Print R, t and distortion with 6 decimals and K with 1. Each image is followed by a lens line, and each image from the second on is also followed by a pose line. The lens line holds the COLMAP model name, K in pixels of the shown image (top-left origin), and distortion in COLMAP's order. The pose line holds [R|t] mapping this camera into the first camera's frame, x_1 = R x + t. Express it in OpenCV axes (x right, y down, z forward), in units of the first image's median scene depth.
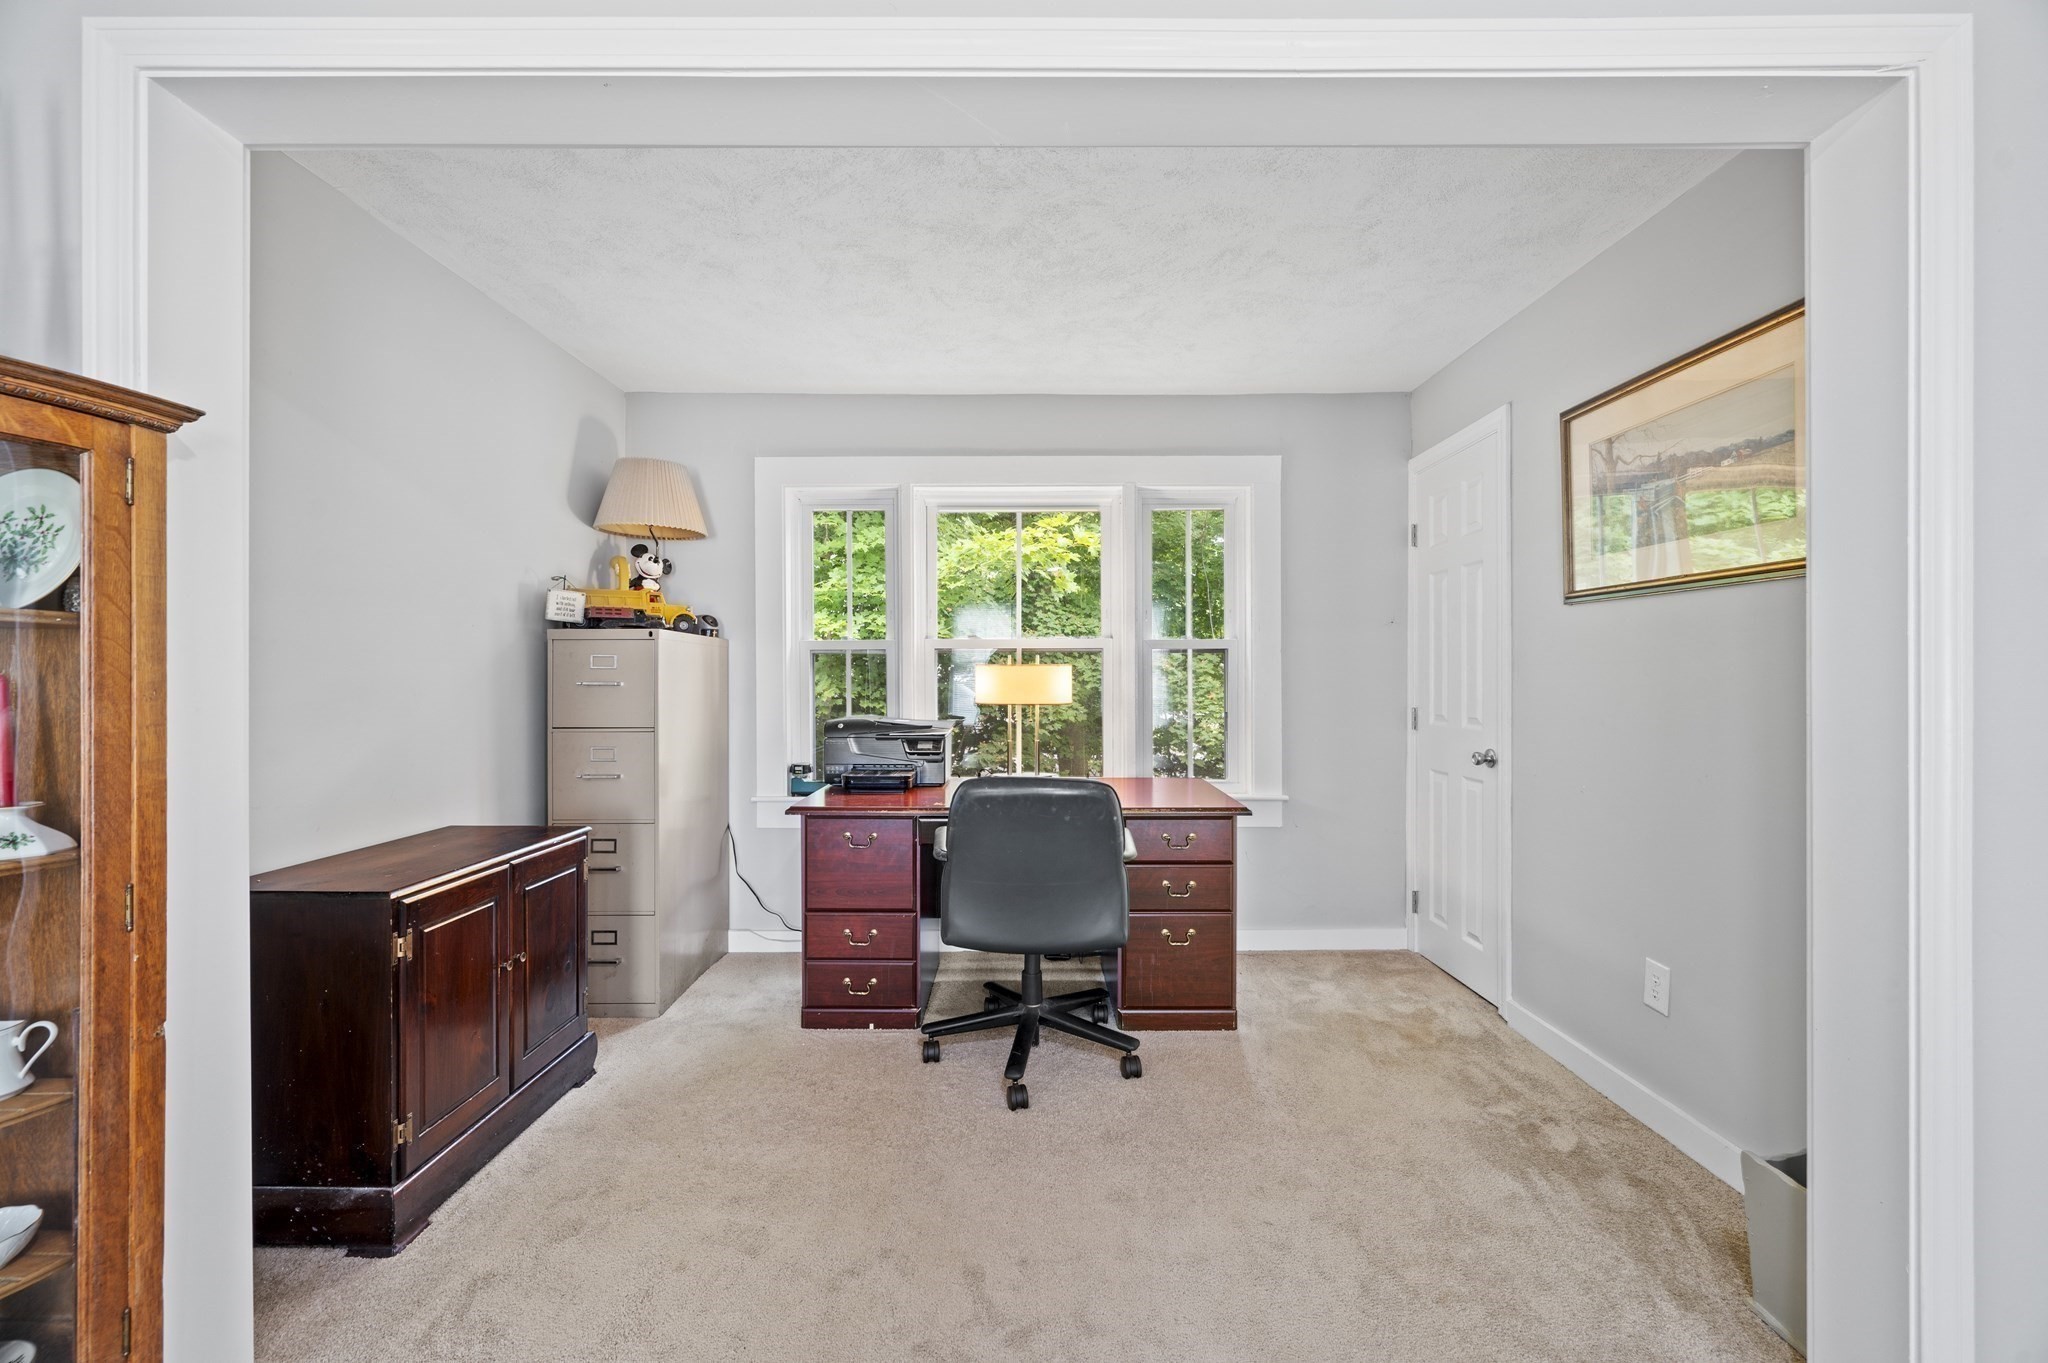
lens RADIAL K [[836.2, 0, 1013.1], [0, 836.2, 687.4], [0, 0, 1]] dist [0.001824, 0.000314]
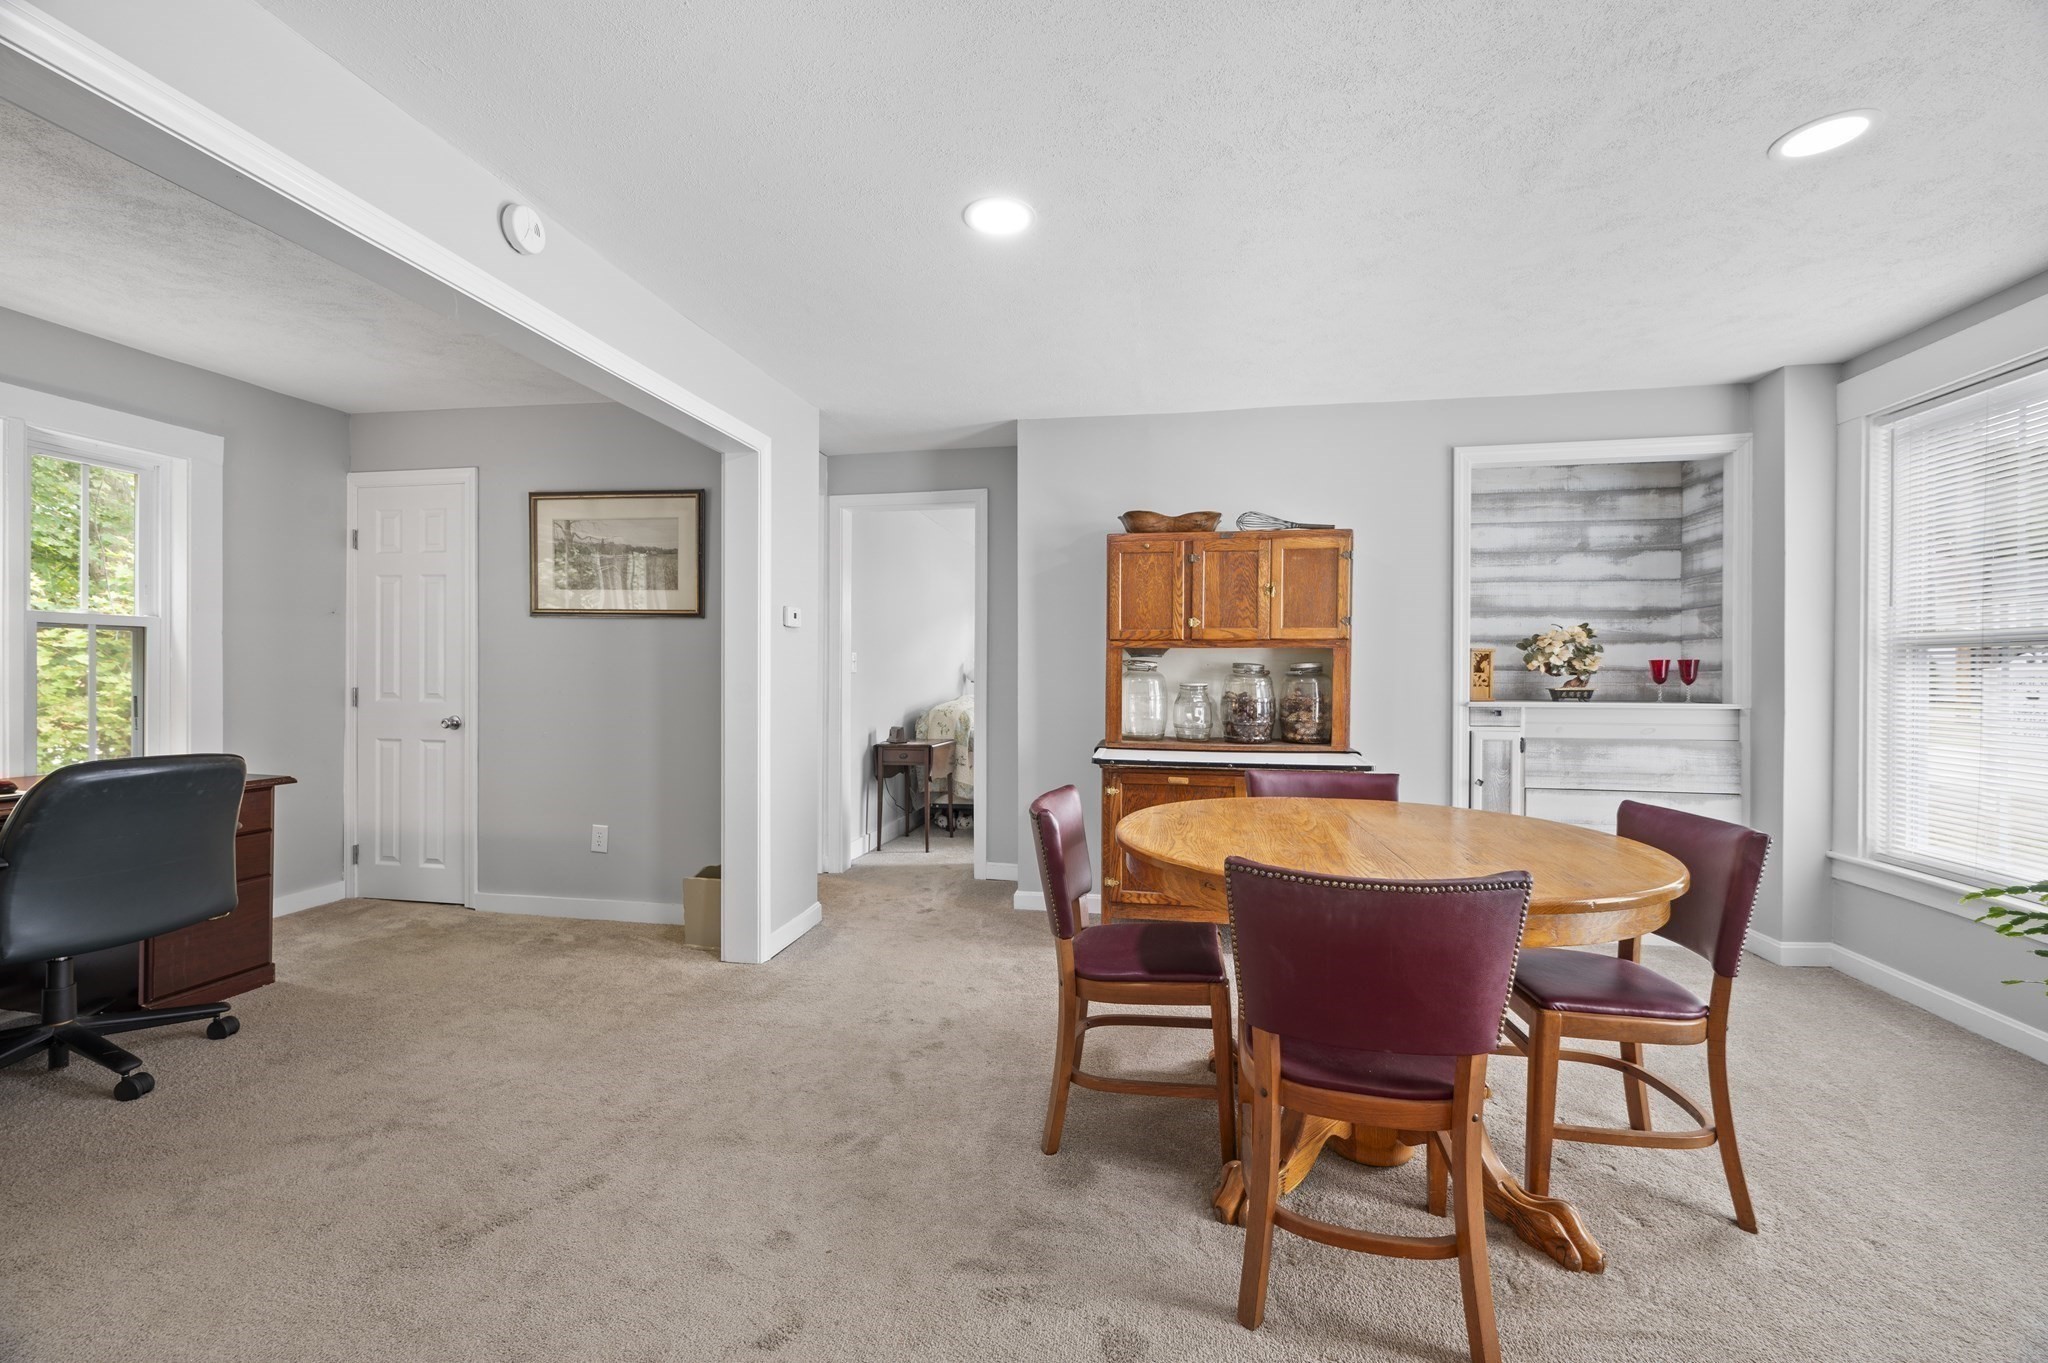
lens RADIAL K [[836.2, 0, 1022.9], [0, 836.2, 679.5], [0, 0, 1]] dist [0.001824, 0.000314]
pose [[0.183271, -0.003843, 0.983055, -0.727771], [0.000294, 0.999993, 0.003854, 0.012306], [-0.983062, -0.000418, 0.183271, -0.185347]]
